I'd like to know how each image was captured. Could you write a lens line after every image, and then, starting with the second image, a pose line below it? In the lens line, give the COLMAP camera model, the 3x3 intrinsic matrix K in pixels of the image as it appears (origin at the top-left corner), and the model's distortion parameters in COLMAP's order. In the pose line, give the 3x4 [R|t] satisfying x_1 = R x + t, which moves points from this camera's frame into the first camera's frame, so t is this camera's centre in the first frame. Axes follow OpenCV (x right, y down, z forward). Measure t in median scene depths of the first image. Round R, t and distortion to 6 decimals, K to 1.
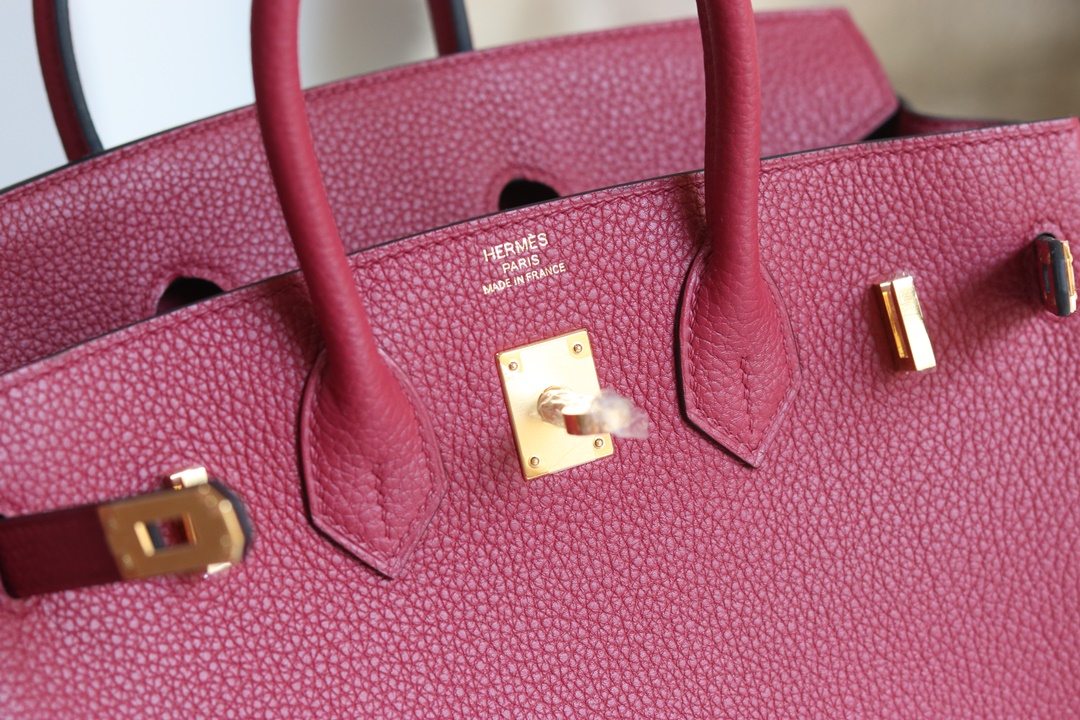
lens RADIAL K [[2510.9, 0, 541.1], [0, 2510.9, 362.7], [0, 0, 1]] dist [-0.074595, 0.000000]
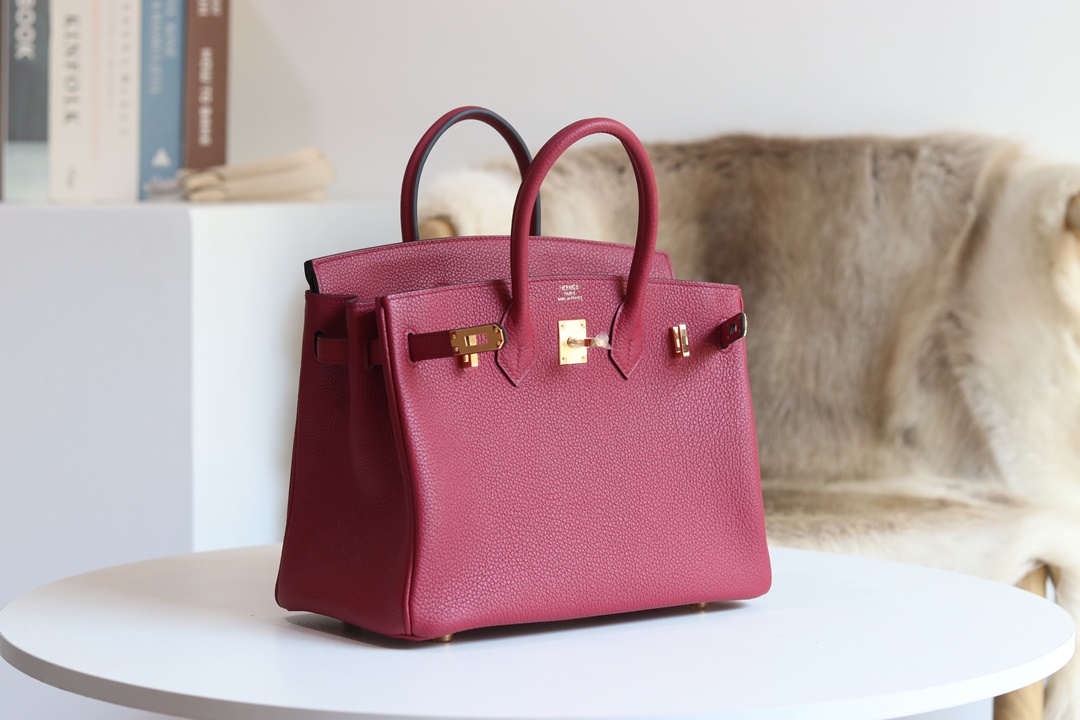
lens RADIAL K [[2510.9, 0, 533.7], [0, 2510.9, 360.3], [0, 0, 1]] dist [-0.074595, 0.000000]
pose [[0.956706, 0.175674, 0.232062, -0.739841], [-0.126619, 0.969114, -0.211627, 0.687295], [-0.262072, 0.173081, 0.949400, -1.861423]]
